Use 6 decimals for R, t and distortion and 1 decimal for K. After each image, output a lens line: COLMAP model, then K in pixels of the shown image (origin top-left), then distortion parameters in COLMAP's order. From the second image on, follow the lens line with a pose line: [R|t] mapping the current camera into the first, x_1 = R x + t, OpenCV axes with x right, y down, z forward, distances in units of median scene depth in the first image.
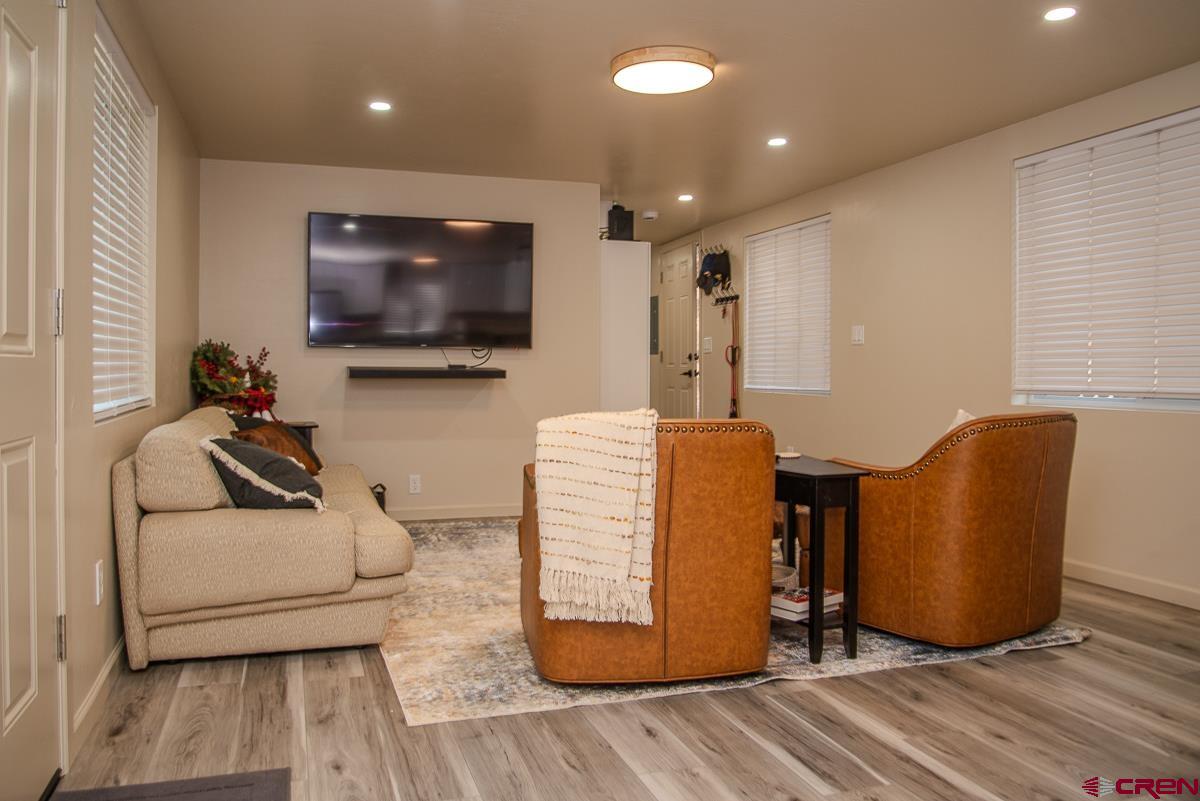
lens RADIAL K [[903.2, 0, 561.4], [0, 903.2, 373.5], [0, 0, 1]] dist [-0.004129, 0.002612]
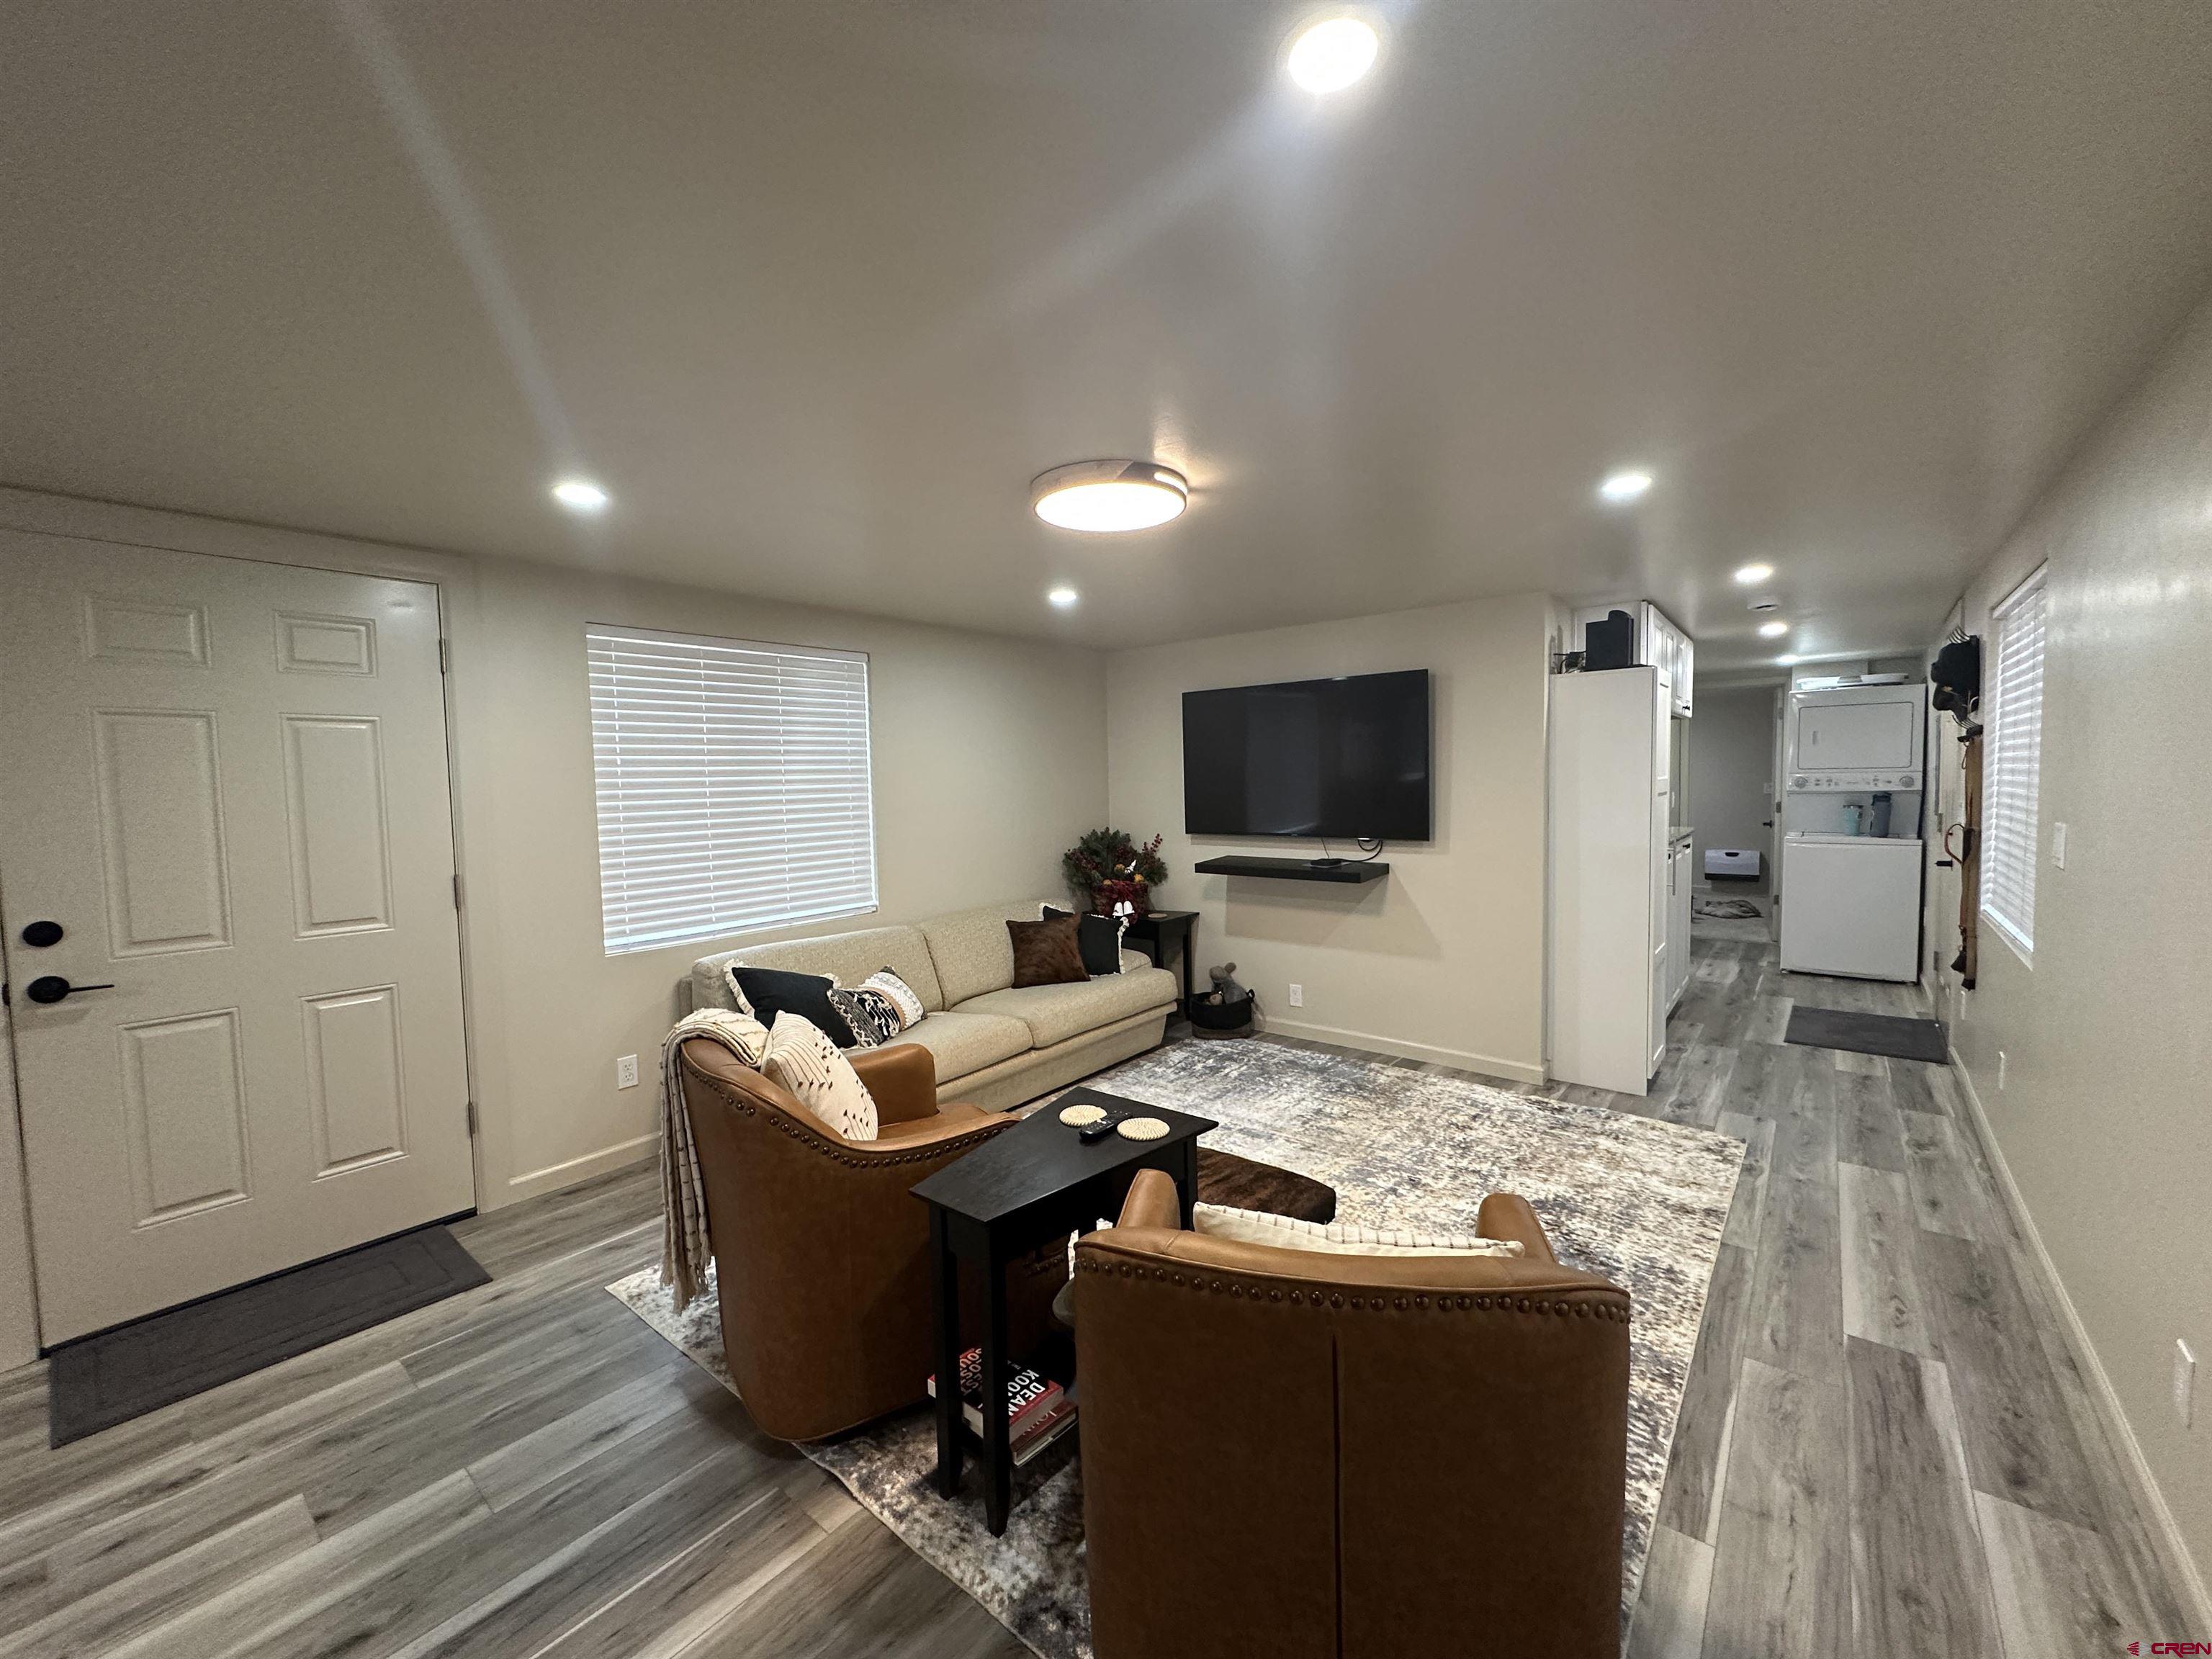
lens RADIAL K [[877.4, 0, 1093.5], [0, 877.4, 814.8], [0, 0, 1]] dist [0.002252, -0.000084]
pose [[0.549767, 0.014966, -0.835184, 0.420275], [0.018024, 0.999394, 0.029773, -0.076558], [0.835123, -0.031422, 0.549164, 0.396626]]
